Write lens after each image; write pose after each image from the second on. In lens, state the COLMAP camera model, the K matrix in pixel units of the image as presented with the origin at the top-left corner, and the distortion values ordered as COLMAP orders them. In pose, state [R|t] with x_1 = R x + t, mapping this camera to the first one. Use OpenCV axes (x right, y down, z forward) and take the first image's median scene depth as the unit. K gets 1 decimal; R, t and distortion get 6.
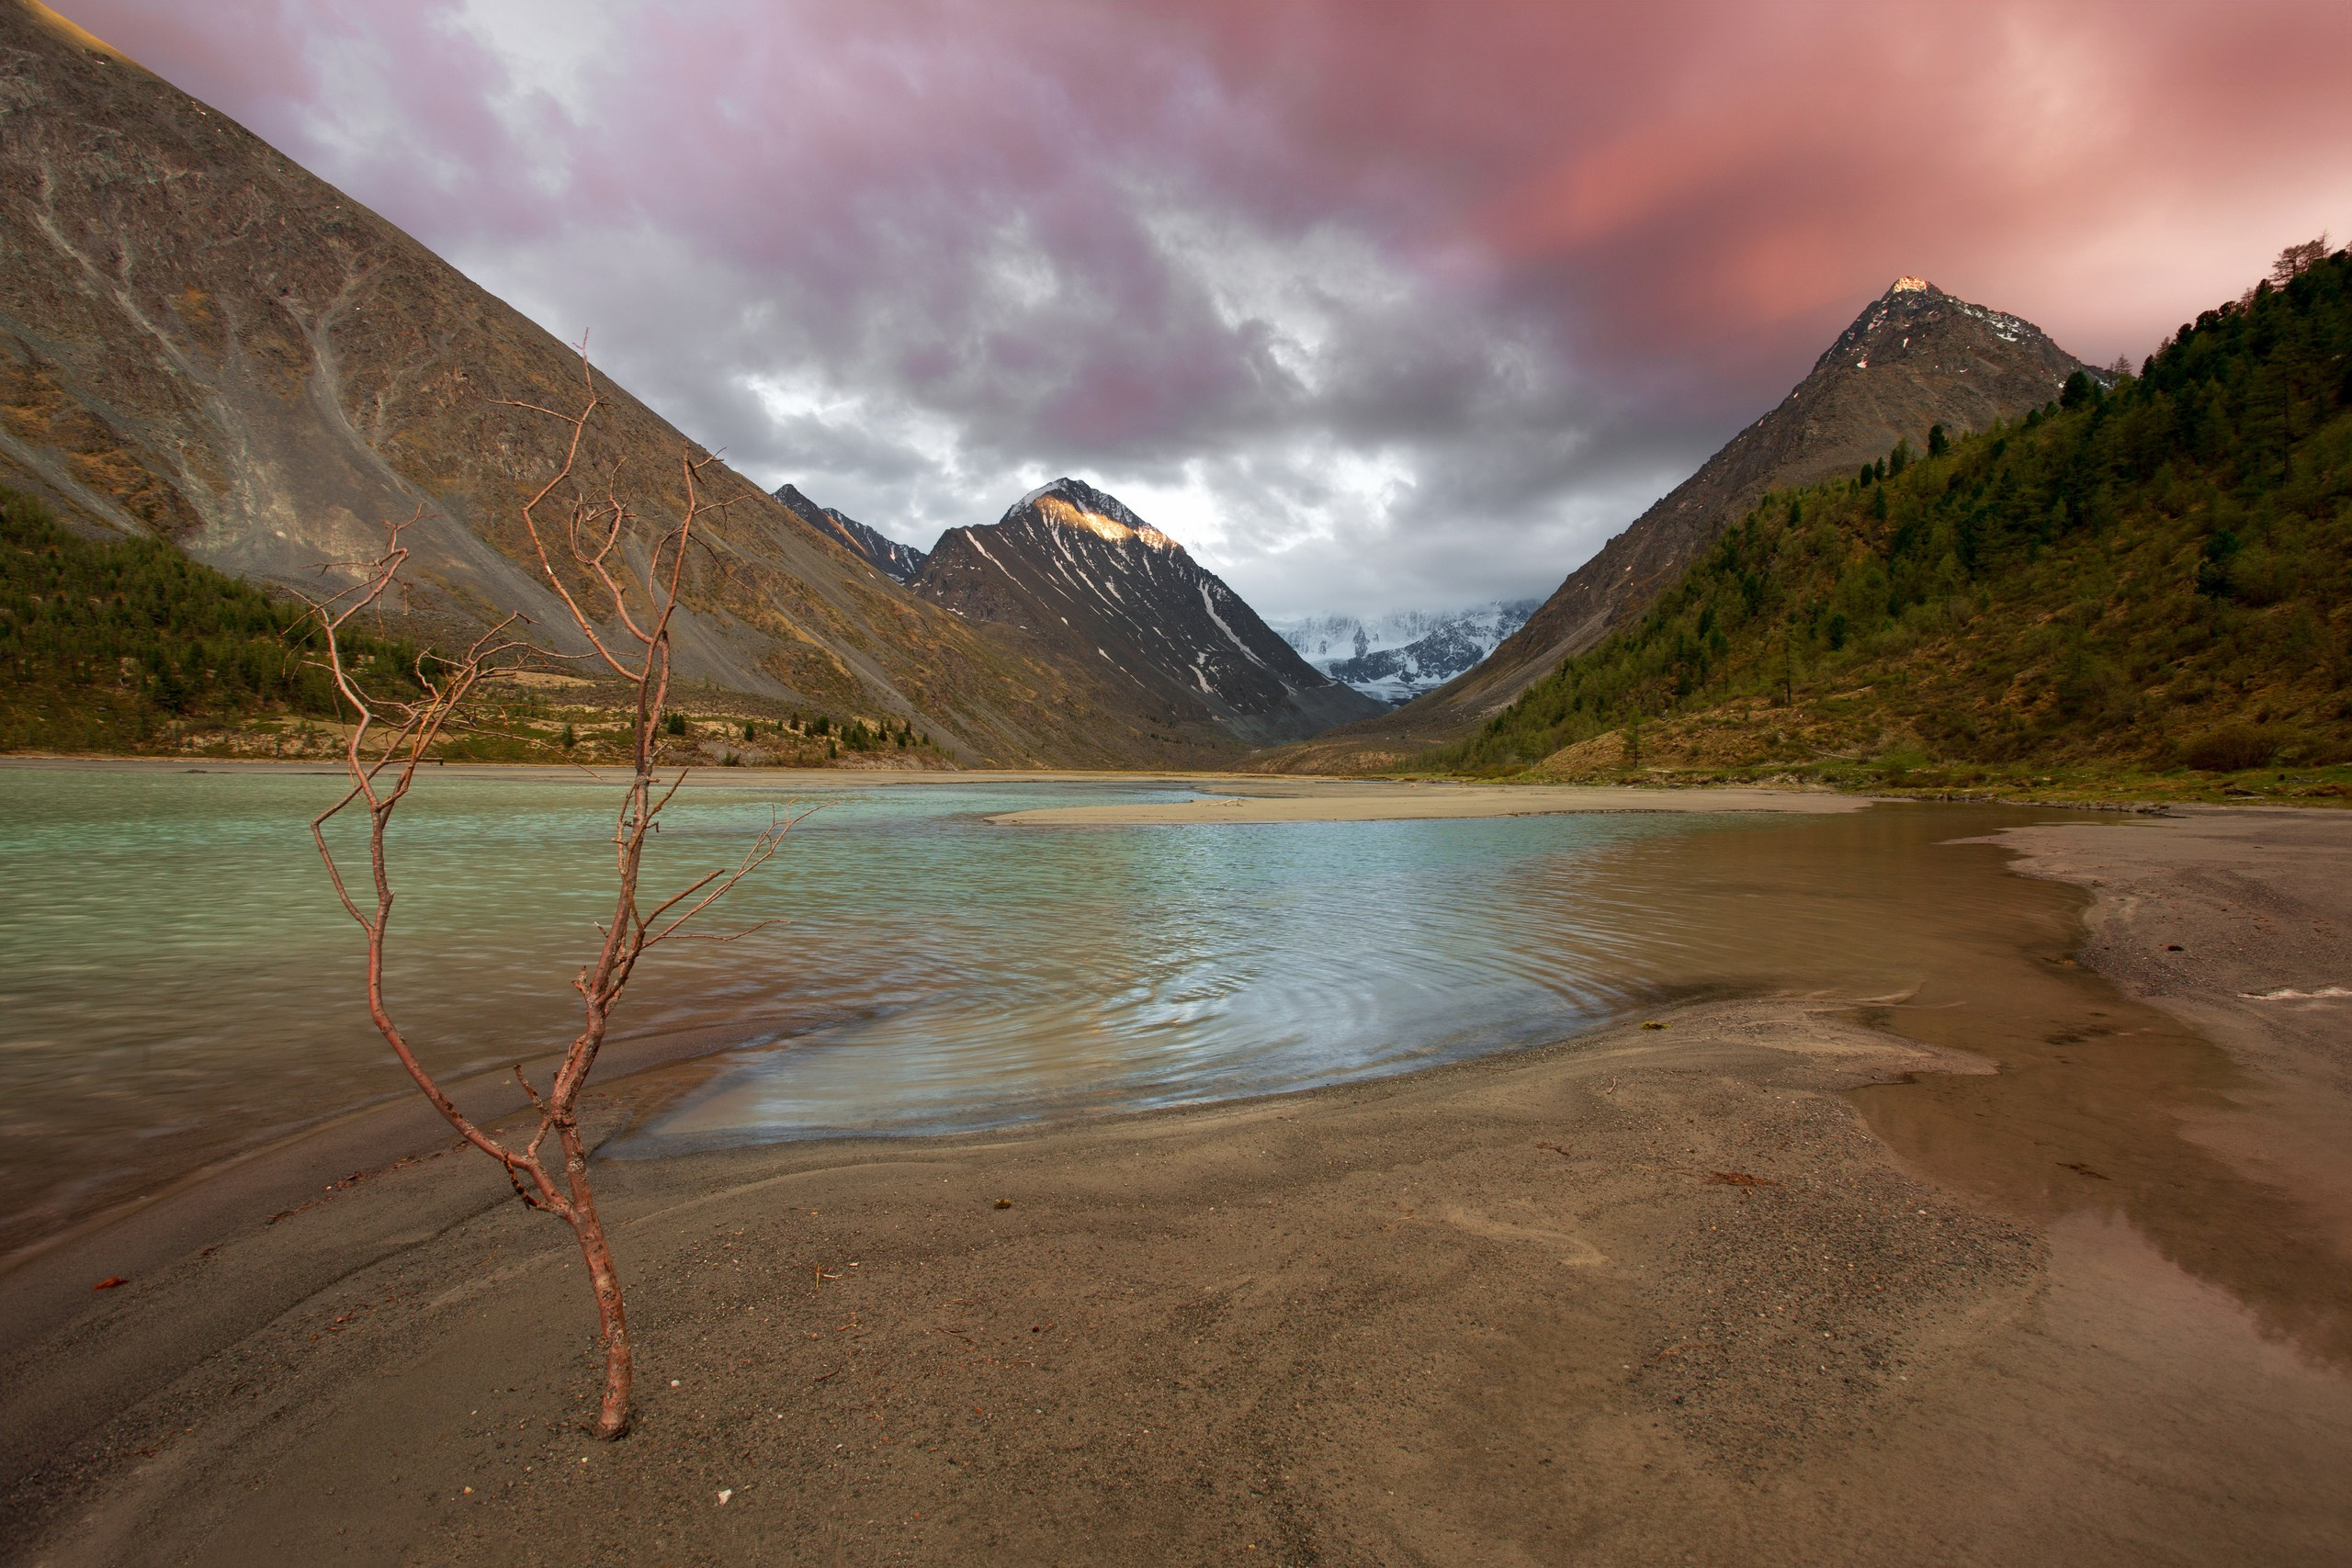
lens RADIAL K [[1152.8, 0, 1176.0], [0, 1152.8, 784.0], [0, 0, 1]] dist [-0.077779, 0.038757]
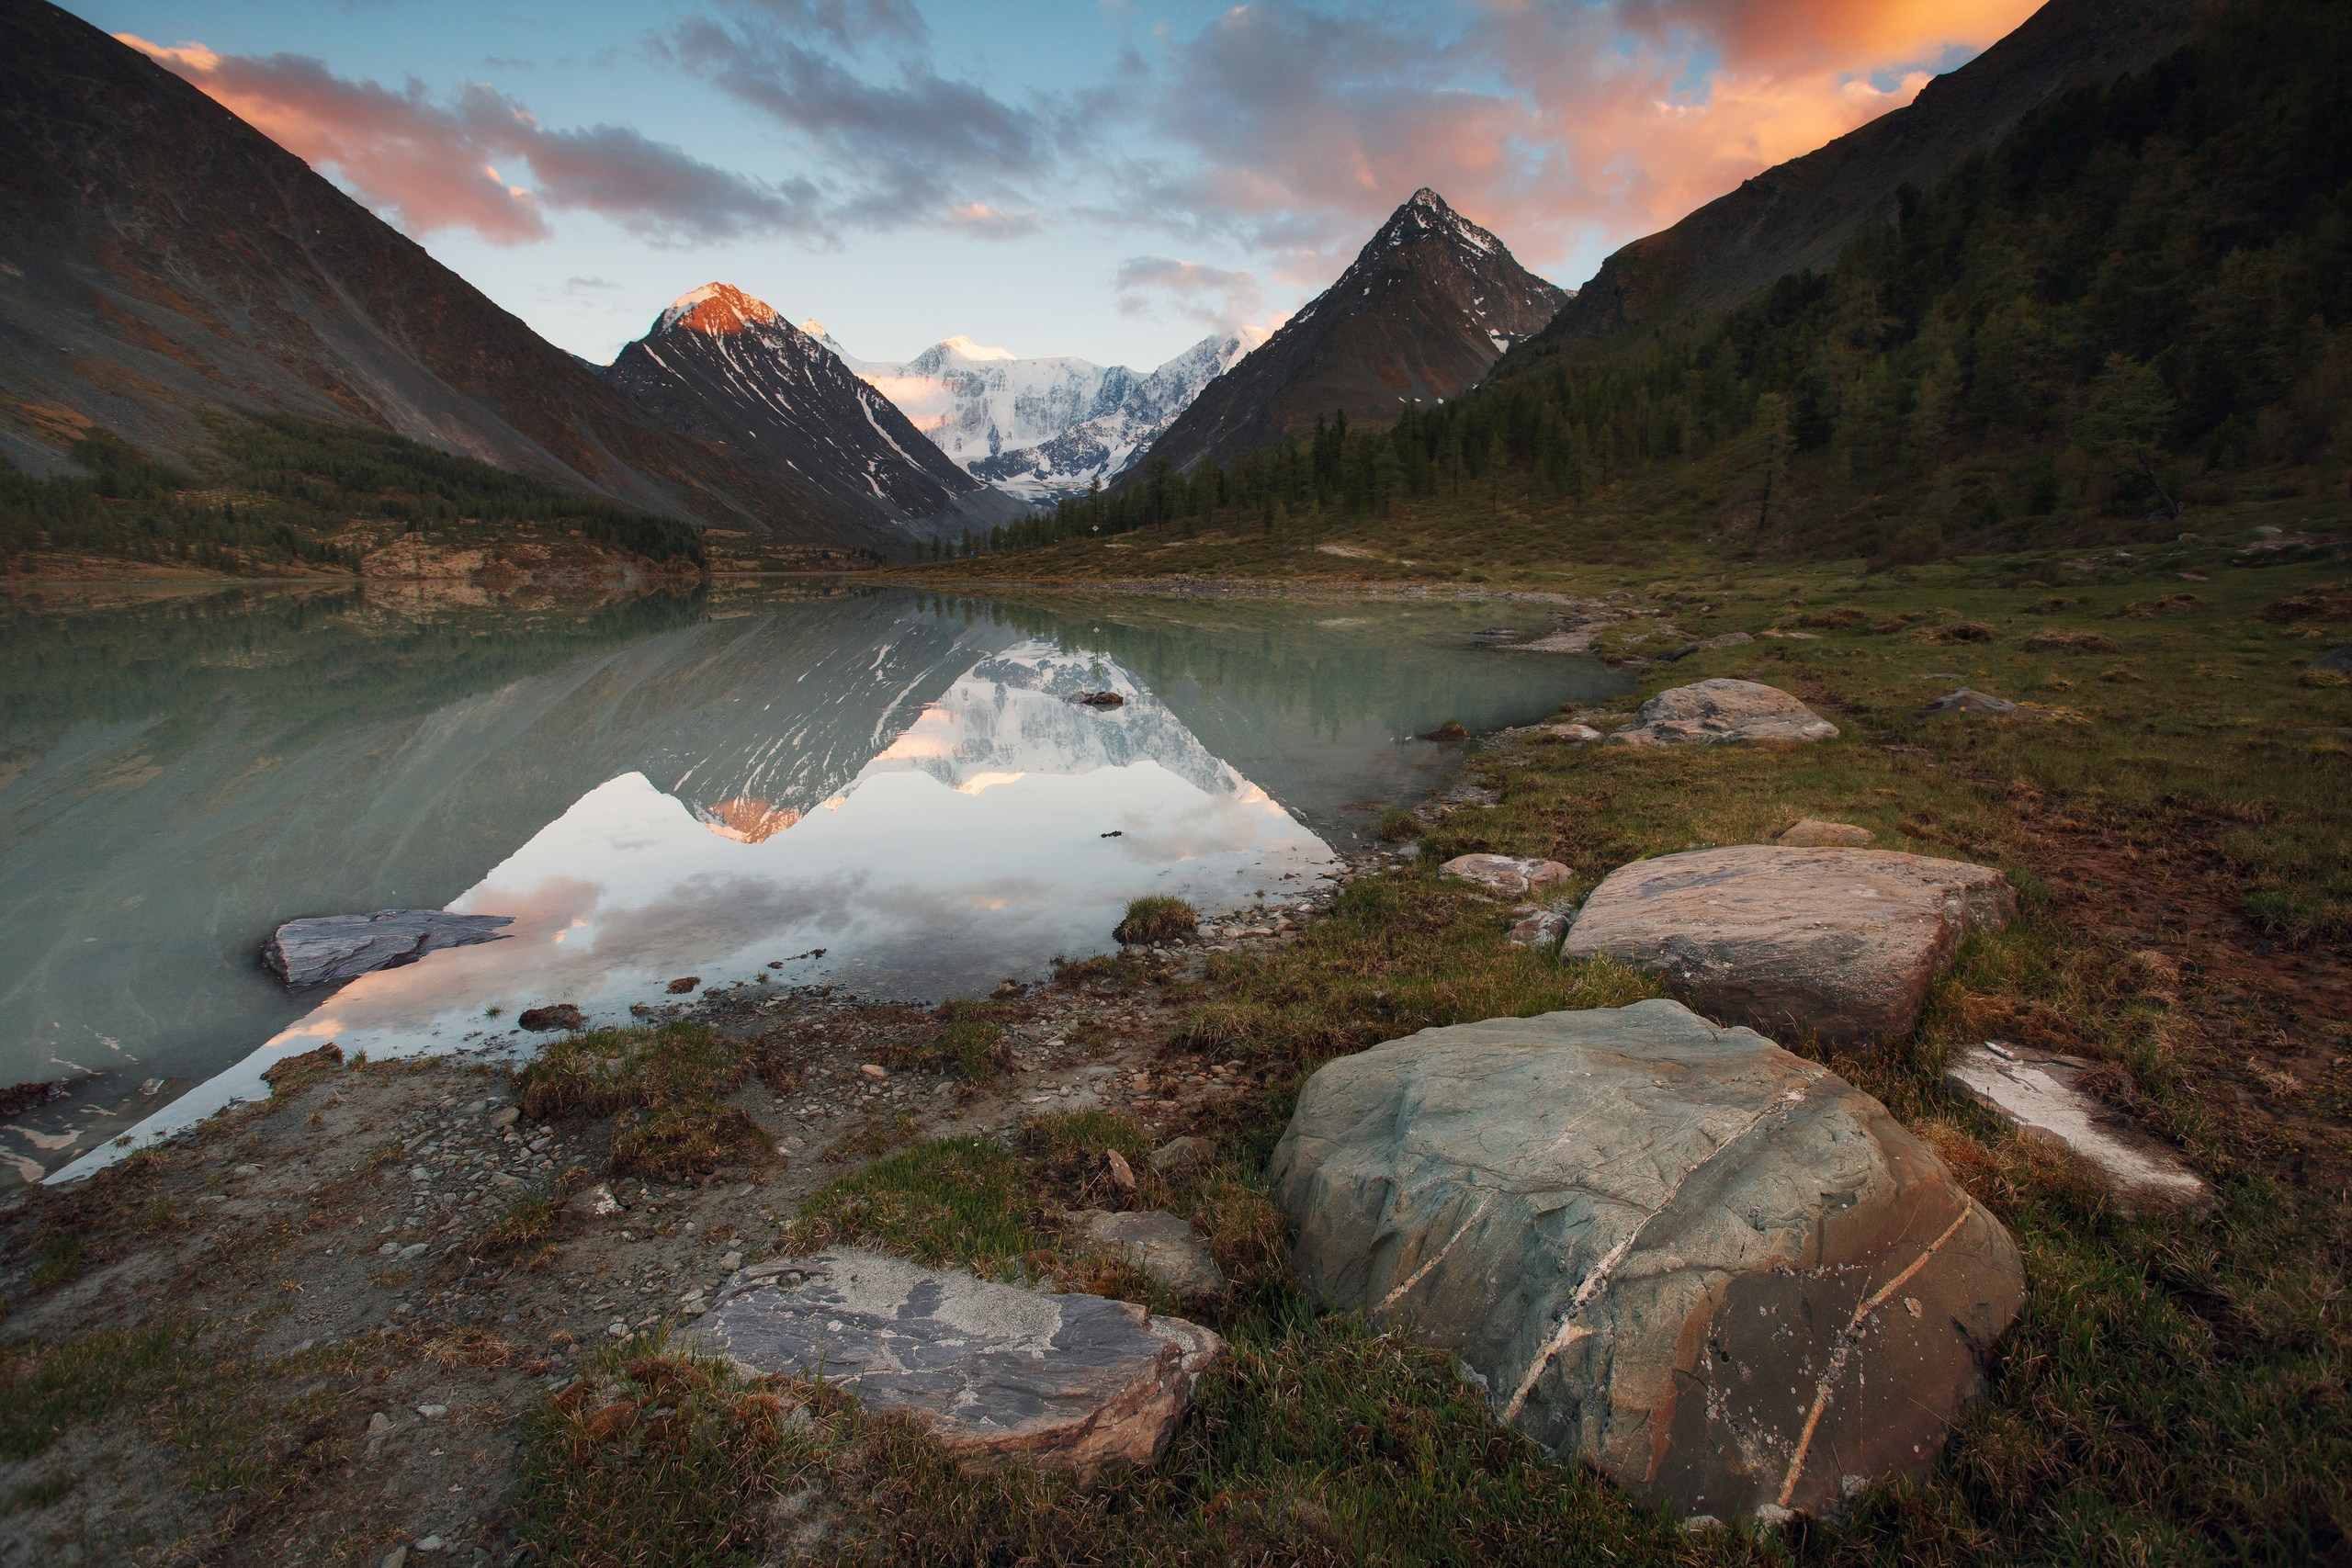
lens RADIAL K [[1152.8, 0, 1176.0], [0, 1152.8, 784.0], [0, 0, 1]] dist [-0.077779, 0.038757]
pose [[0.949027, -0.070994, 0.307096, -0.181032], [0.015351, 0.983558, 0.179939, 0.000887], [-0.314821, -0.166053, 0.934513, -0.564513]]
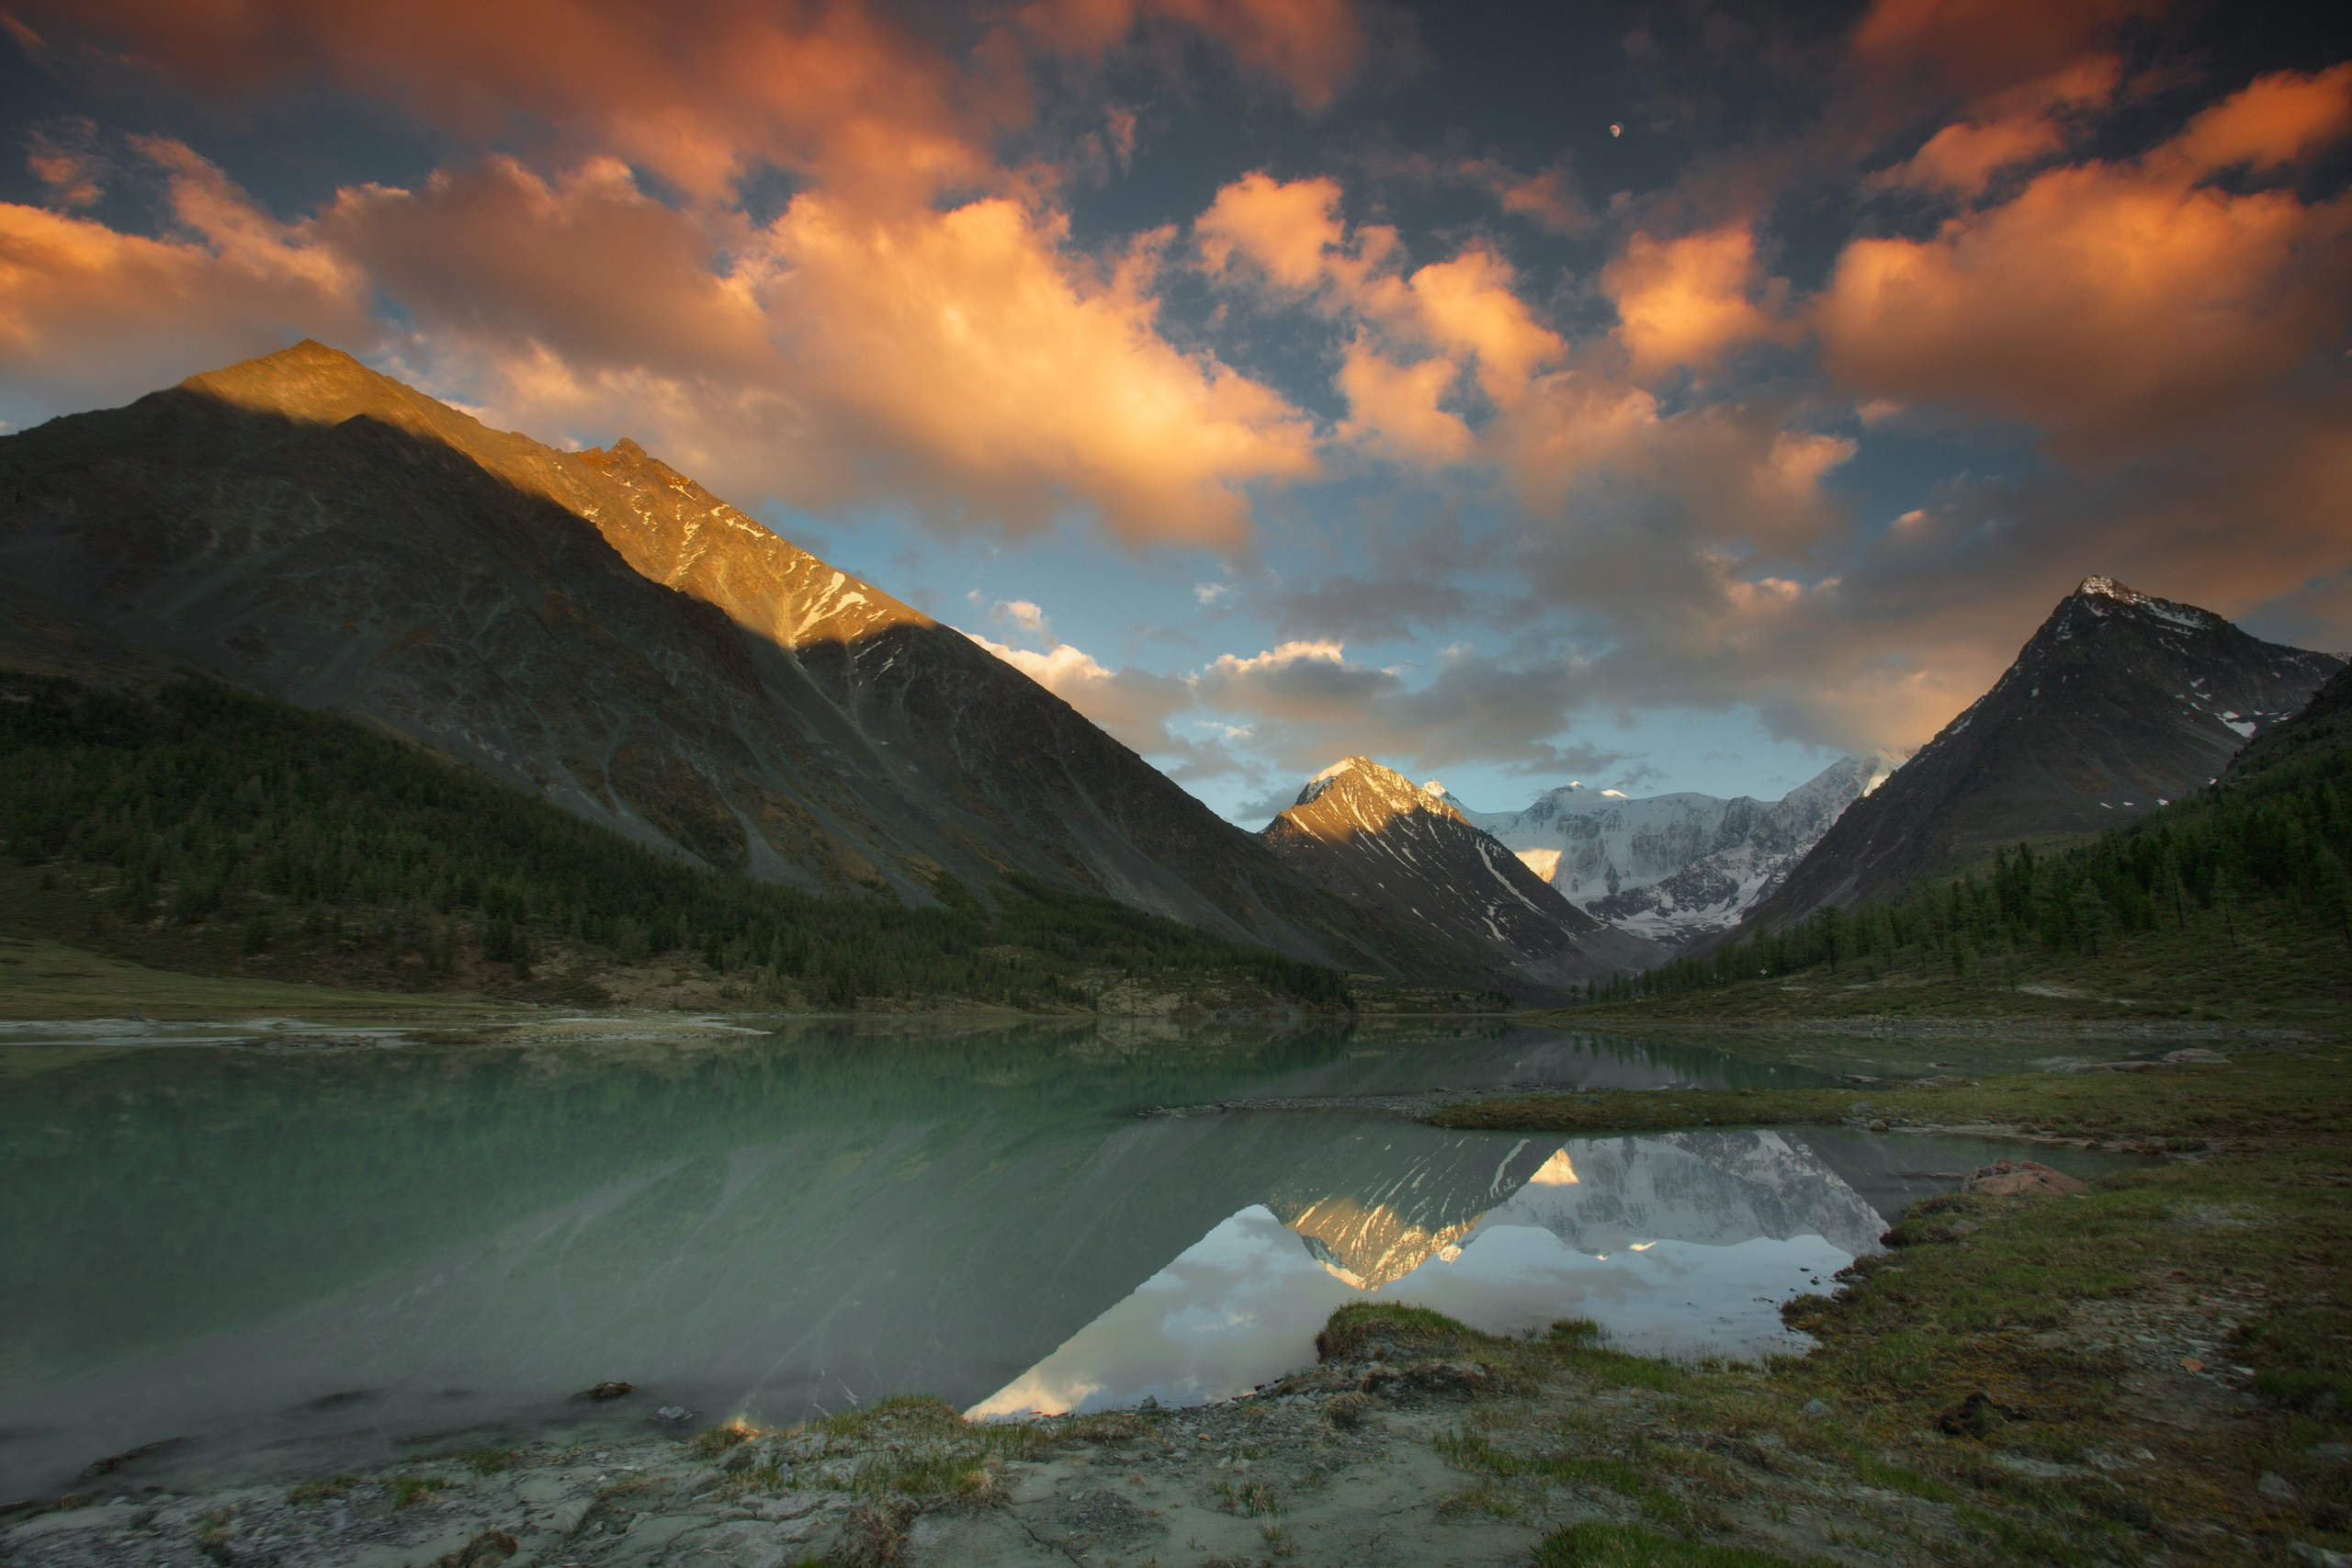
lens RADIAL K [[1152.8, 0, 1176.0], [0, 1152.8, 784.0], [0, 0, 1]] dist [-0.077779, 0.038757]
pose [[0.980692, -0.050412, -0.188948, -0.195406], [0.010630, 0.978515, -0.205900, 0.000646], [0.195268, 0.199916, 0.960158, -0.594152]]
